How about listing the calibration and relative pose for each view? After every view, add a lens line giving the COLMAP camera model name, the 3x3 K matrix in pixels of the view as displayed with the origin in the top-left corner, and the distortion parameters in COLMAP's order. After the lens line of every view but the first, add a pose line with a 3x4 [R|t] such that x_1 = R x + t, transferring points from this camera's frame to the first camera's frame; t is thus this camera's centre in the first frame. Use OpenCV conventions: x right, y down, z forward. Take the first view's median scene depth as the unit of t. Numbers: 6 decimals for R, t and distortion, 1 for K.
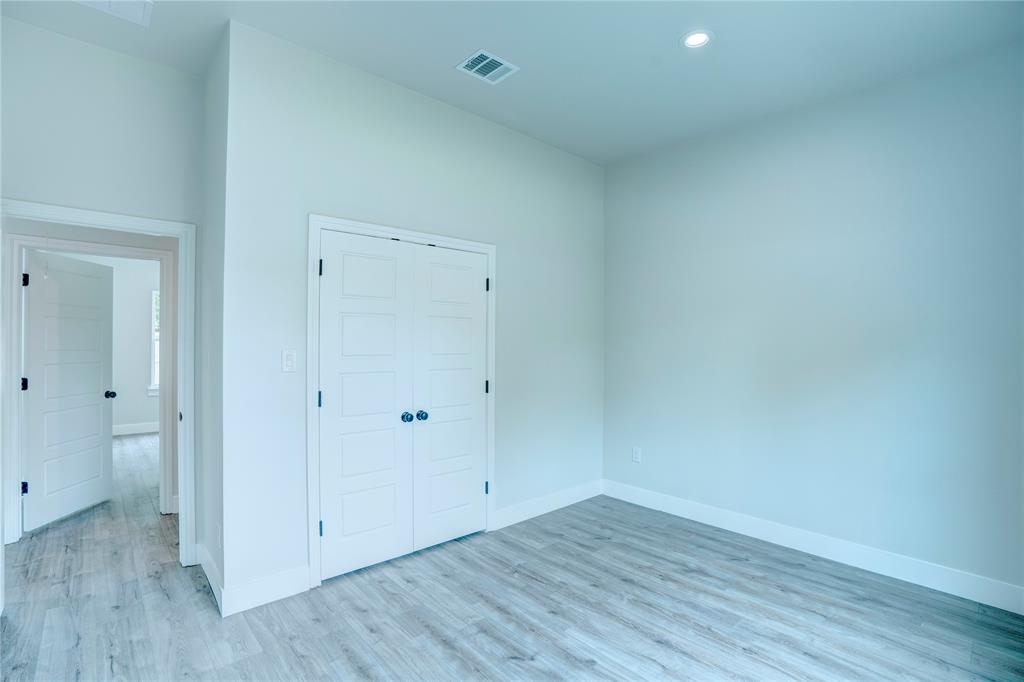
lens RADIAL K [[478.1, 0, 514.3], [0, 478.1, 342.5], [0, 0, 1]] dist [-0.055205, 0.017439]
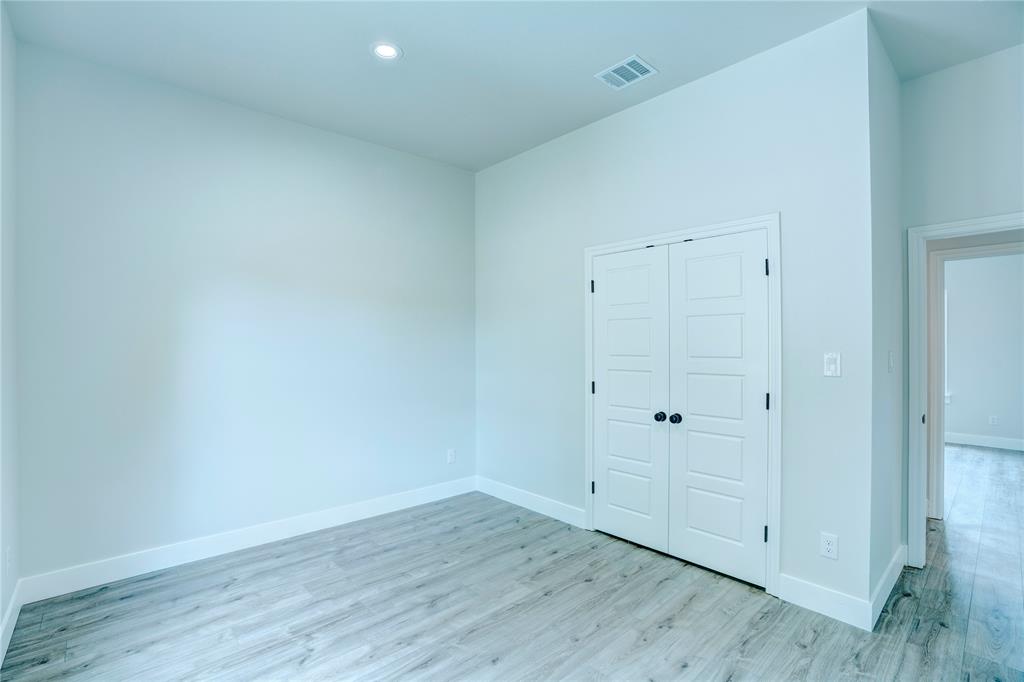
lens RADIAL K [[478.1, 0, 510.3], [0, 478.1, 344.0], [0, 0, 1]] dist [-0.055205, 0.017439]
pose [[0.019241, -0.005189, -0.999801, 0.857249], [0.000213, 0.999987, -0.005186, 0.006160], [0.999815, -0.000113, 0.019242, 0.715804]]
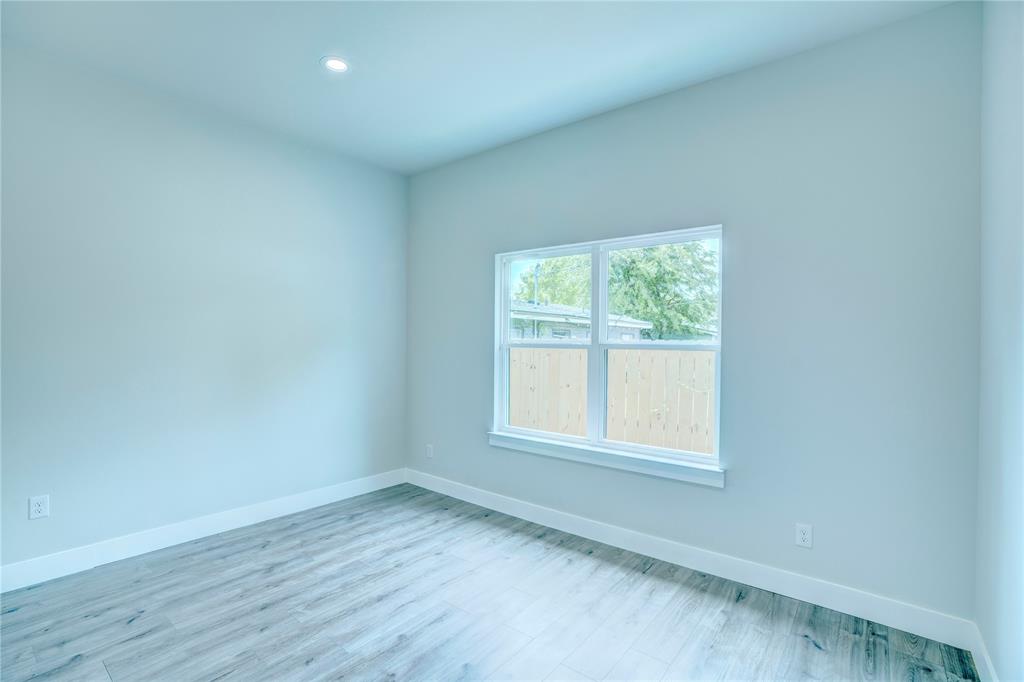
lens RADIAL K [[478.1, 0, 502.5], [0, 478.1, 339.1], [0, 0, 1]] dist [-0.055205, 0.017439]
pose [[-0.153228, -0.002427, 0.988188, -0.678552], [-0.010754, 0.999942, 0.000788, -0.002912], [-0.988132, -0.010506, -0.153246, 0.685953]]
